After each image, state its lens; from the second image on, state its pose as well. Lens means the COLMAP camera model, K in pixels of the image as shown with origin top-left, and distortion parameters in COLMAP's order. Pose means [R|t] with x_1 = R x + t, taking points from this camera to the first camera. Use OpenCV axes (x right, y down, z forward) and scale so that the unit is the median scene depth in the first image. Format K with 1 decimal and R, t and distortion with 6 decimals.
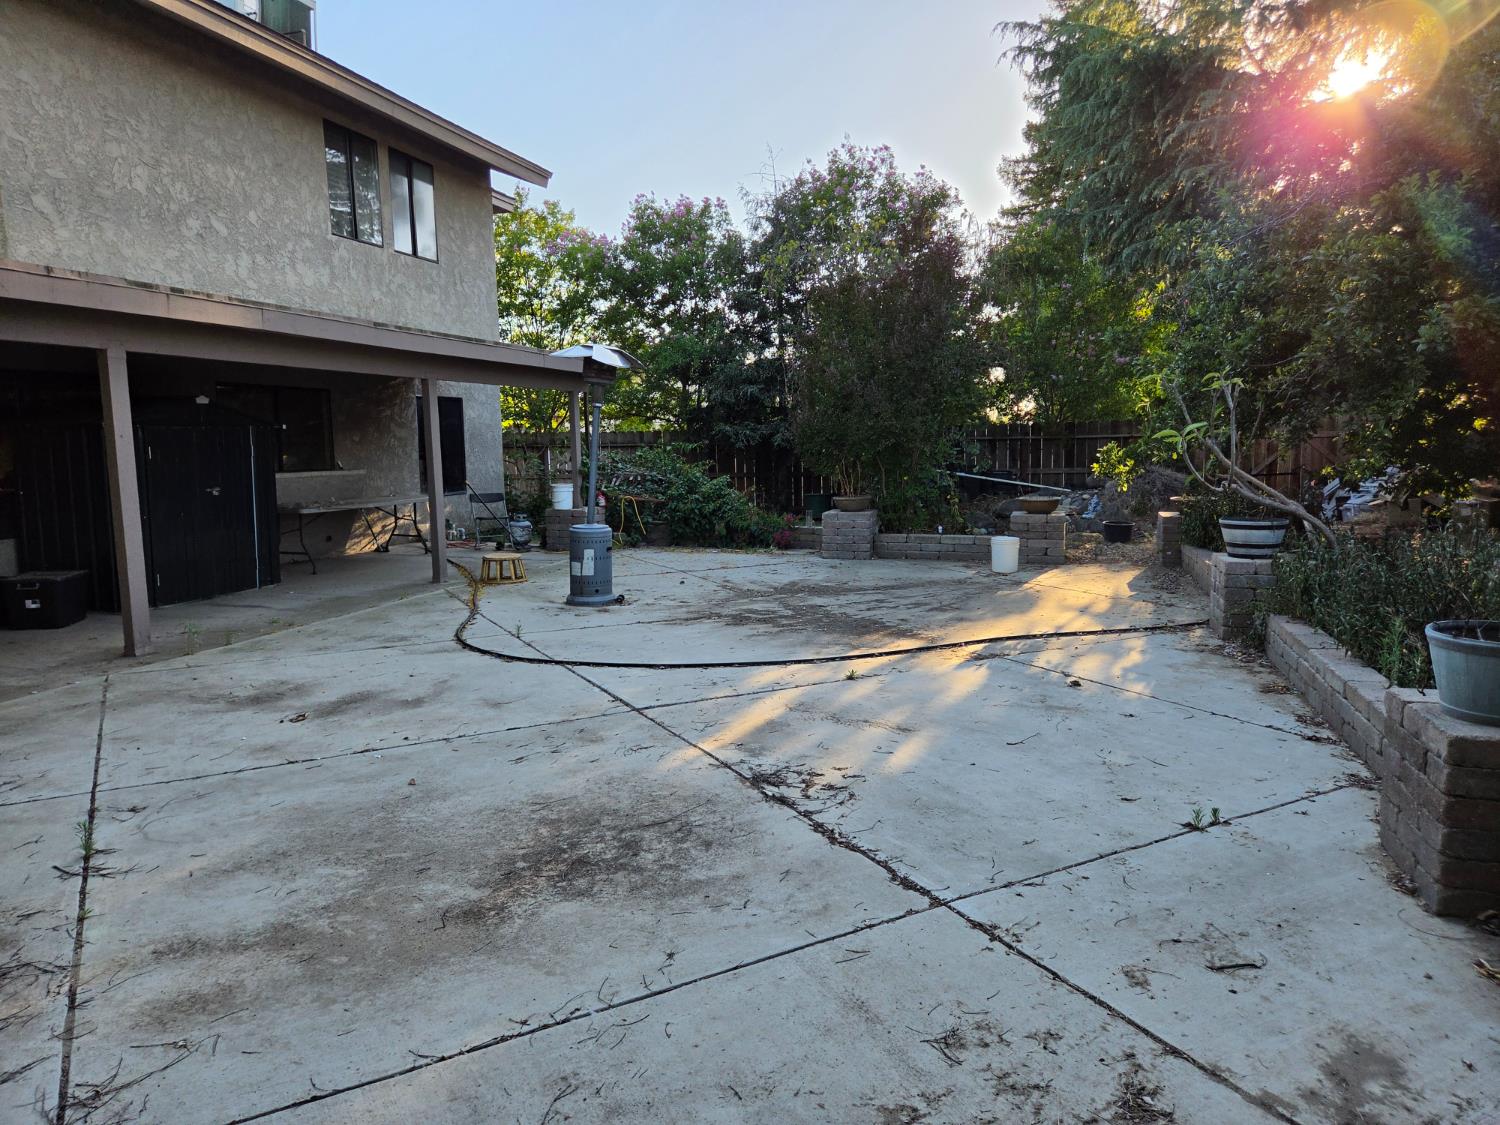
lens RADIAL K [[1013.7, 0, 763.0], [0, 1013.7, 574.1], [0, 0, 1]] dist [0.068972, -0.056033]
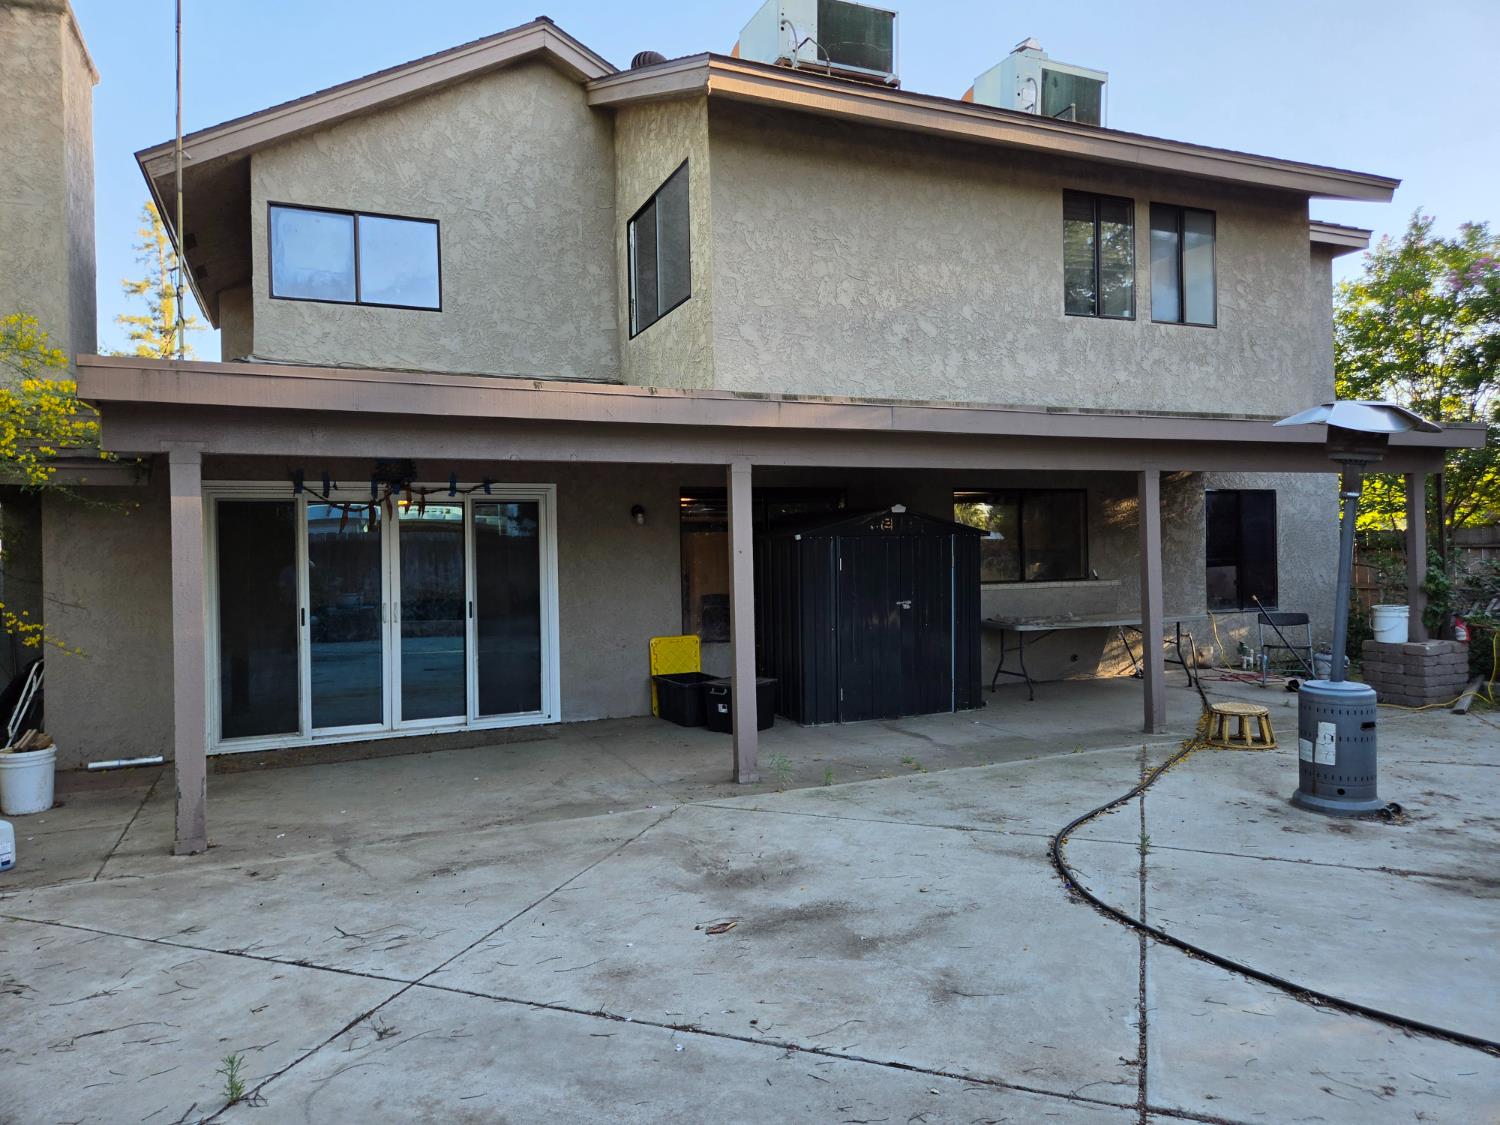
lens RADIAL K [[1013.7, 0, 740.1], [0, 1013.7, 551.8], [0, 0, 1]] dist [0.068972, -0.056033]
pose [[0.643418, 0.002430, -0.765511, 0.080257], [-0.089906, 0.993314, -0.072414, -0.049075], [0.760217, 0.115416, 0.639335, 0.296725]]
